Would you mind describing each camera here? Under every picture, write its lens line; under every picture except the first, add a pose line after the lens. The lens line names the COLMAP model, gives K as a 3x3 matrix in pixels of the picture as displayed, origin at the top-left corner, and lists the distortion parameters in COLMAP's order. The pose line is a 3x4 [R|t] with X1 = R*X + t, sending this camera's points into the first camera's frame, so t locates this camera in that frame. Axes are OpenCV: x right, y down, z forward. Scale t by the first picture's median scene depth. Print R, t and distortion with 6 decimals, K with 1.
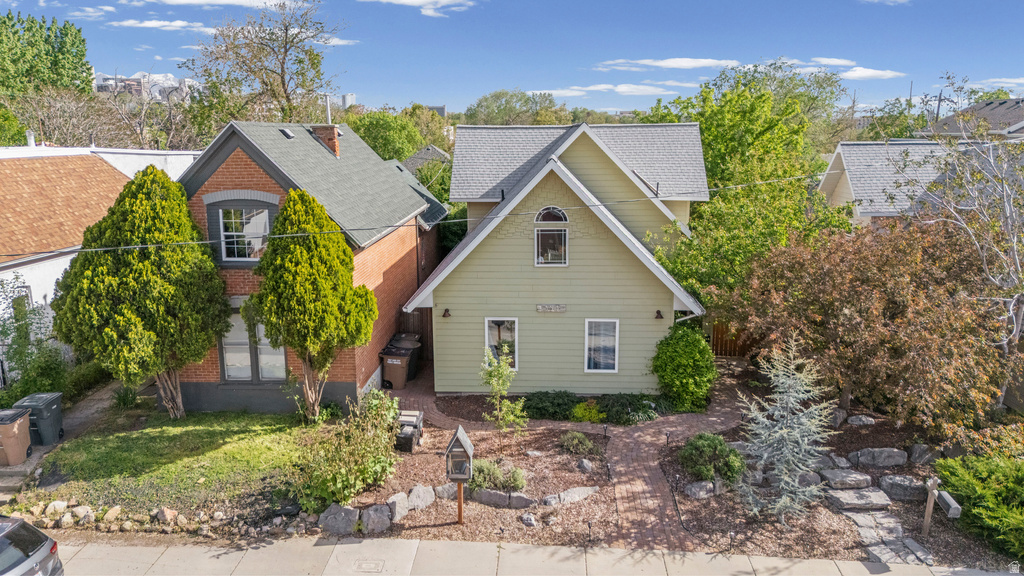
lens RADIAL K [[747.5, 0, 511.4], [0, 747.5, 289.6], [0, 0, 1]] dist [0.056121, -0.043299]
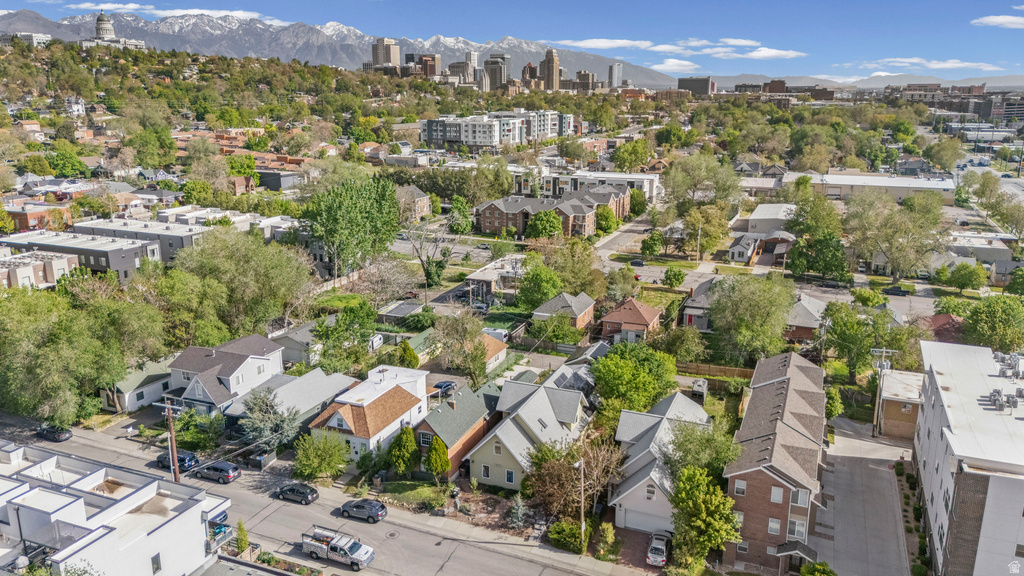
lens RADIAL K [[747.5, 0, 512.4], [0, 747.5, 286.2], [0, 0, 1]] dist [0.056121, -0.043299]
pose [[0.941201, 0.089064, -0.325895, 1.617239], [-0.072462, 0.995395, 0.062759, -1.417390], [0.329984, -0.035454, 0.943321, -3.224066]]
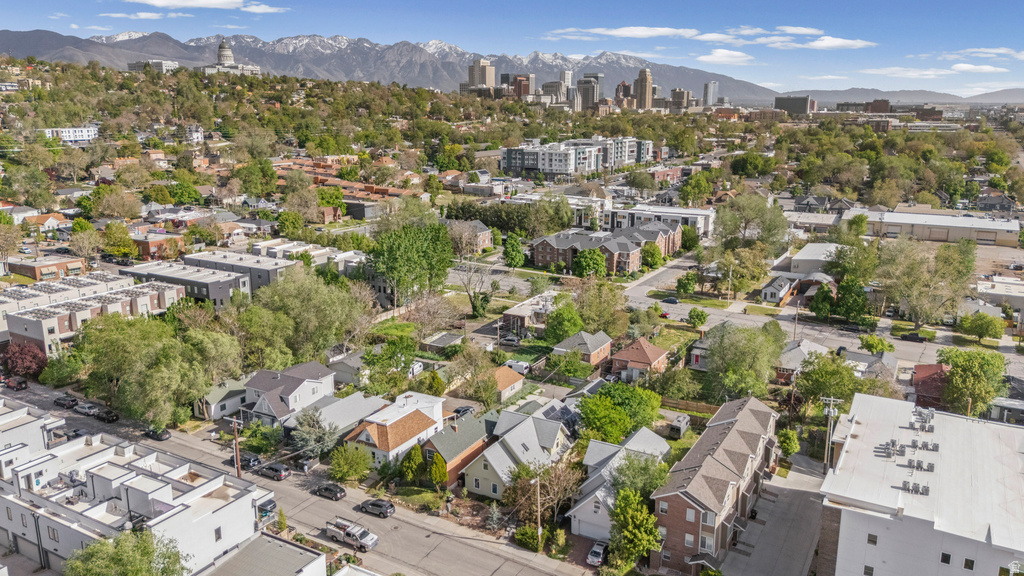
lens RADIAL K [[747.5, 0, 512.9], [0, 747.5, 287.8], [0, 0, 1]] dist [0.056121, -0.043299]
pose [[0.891965, 0.109877, -0.438548, 2.731204], [-0.094973, 0.993912, 0.055857, -1.847166], [0.442016, -0.008172, 0.896970, -4.050039]]
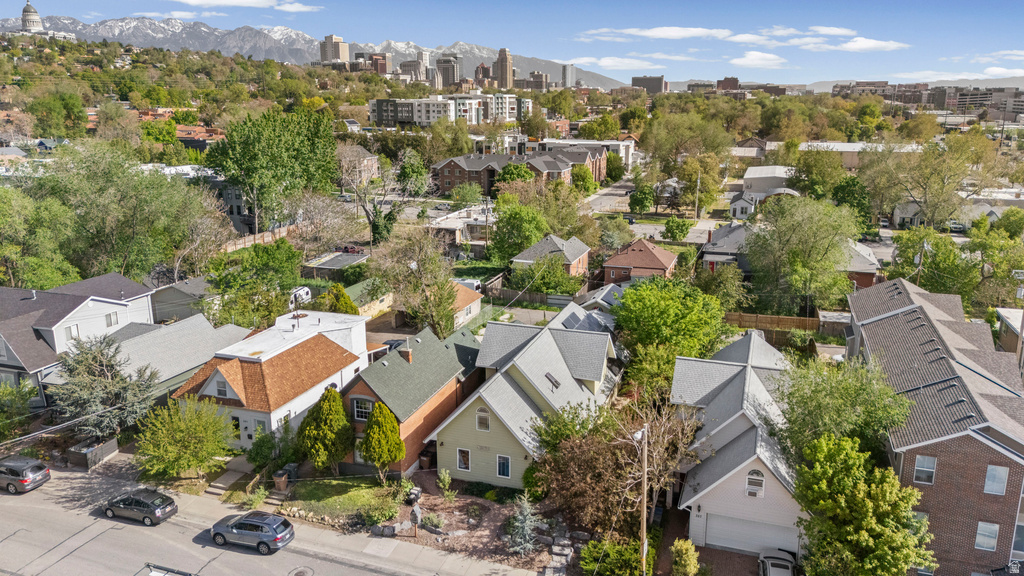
lens RADIAL K [[747.5, 0, 512.9], [0, 747.5, 286.0], [0, 0, 1]] dist [0.056121, -0.043299]
pose [[0.960351, 0.071881, -0.269369, 0.913086], [-0.060223, 0.996865, 0.051307, -0.750519], [0.272212, -0.033051, 0.961669, -1.506240]]
